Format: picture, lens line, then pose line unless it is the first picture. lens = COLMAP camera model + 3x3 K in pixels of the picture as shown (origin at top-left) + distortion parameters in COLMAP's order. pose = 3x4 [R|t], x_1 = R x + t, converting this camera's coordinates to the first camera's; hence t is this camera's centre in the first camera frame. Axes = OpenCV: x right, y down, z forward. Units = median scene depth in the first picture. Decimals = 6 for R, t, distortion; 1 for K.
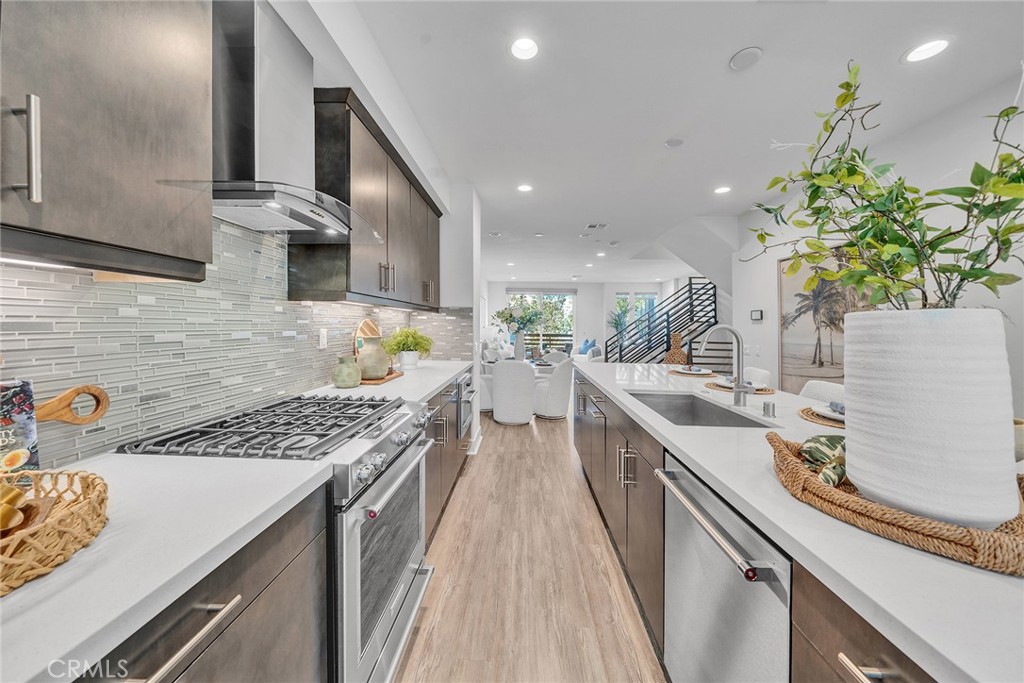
lens RADIAL K [[345.8, 0, 507.3], [0, 345.8, 329.5], [0, 0, 1]] dist [-0.000662, -0.000044]
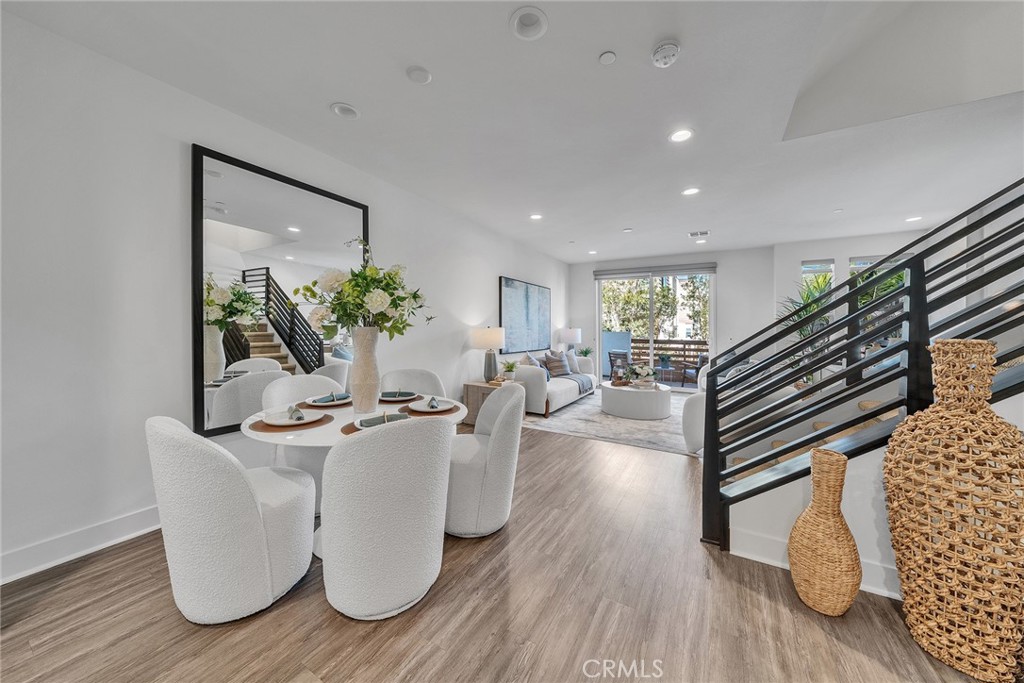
lens RADIAL K [[345.8, 0, 507.3], [0, 345.8, 329.5], [0, 0, 1]] dist [-0.000662, -0.000044]
pose [[0.881172, -0.003435, -0.472784, 0.308894], [-0.003486, 0.999899, -0.013760, 0.008311], [0.472783, 0.013773, 0.881071, 0.611139]]
